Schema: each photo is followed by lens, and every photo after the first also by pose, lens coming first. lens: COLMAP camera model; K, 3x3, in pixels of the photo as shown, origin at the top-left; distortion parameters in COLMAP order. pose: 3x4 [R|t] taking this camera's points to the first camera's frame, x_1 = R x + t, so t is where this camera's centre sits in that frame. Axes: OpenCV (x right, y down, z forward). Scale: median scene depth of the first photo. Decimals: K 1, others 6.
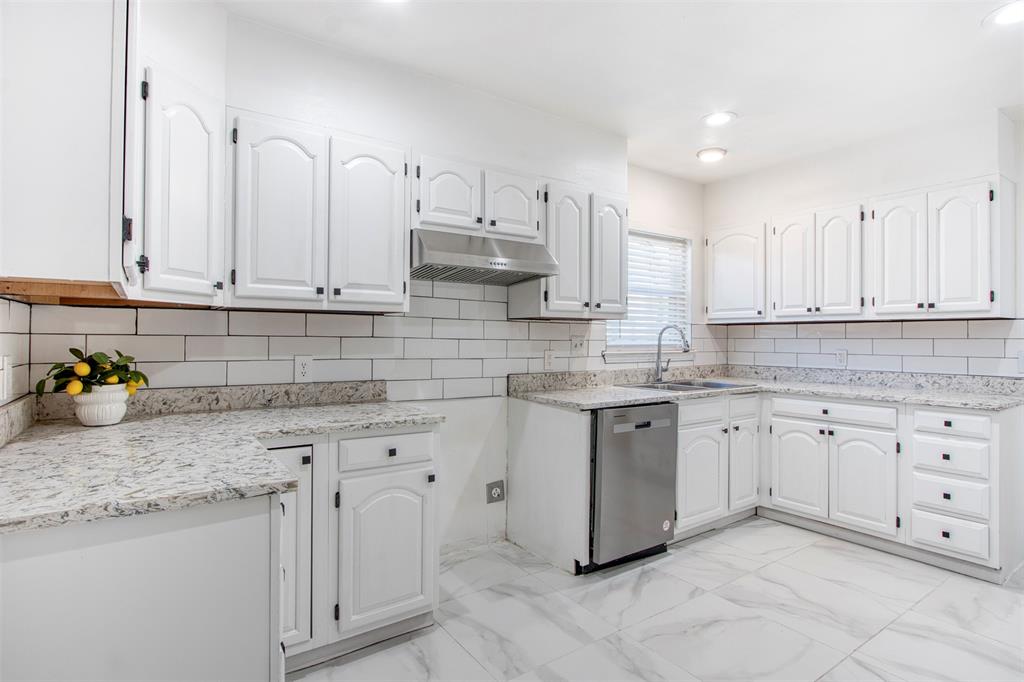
lens RADIAL K [[522.4, 0, 487.2], [0, 522.4, 340.8], [0, 0, 1]] dist [-0.011212, 0.000746]
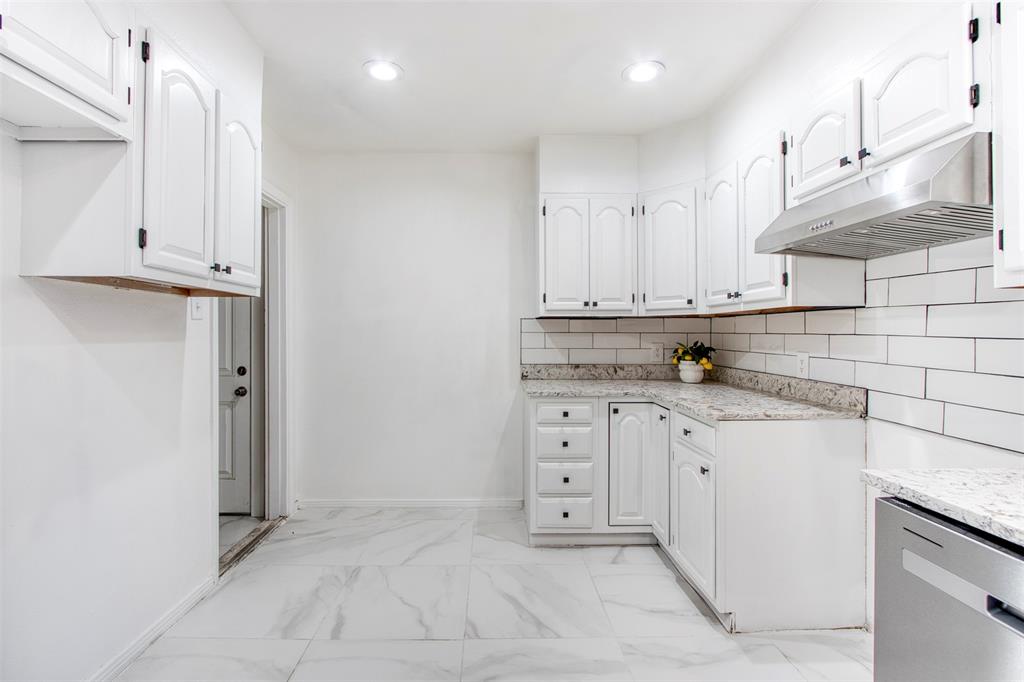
lens RADIAL K [[475.2, 0, 493.2], [0, 475.2, 334.4], [0, 0, 1]] dist [-0.014009, 0.000129]
pose [[-0.543123, 0.001916, -0.839651, 0.736242], [0.000687, 0.999998, 0.001837, -0.009119], [0.839653, 0.000421, -0.543123, 0.939565]]
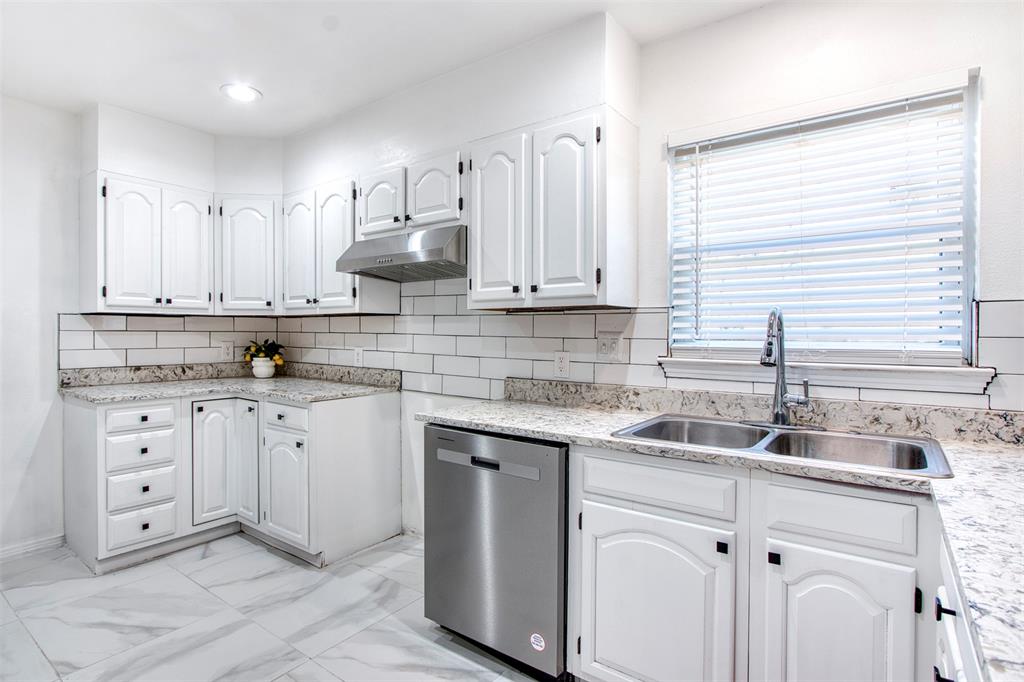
lens RADIAL K [[522.4, 0, 485.9], [0, 522.4, 338.1], [0, 0, 1]] dist [-0.011212, 0.000746]
pose [[0.319045, 0.012059, -0.947663, 1.000822], [-0.002892, 0.999927, 0.011750, -0.011447], [0.947735, -0.001008, 0.319057, 0.831597]]
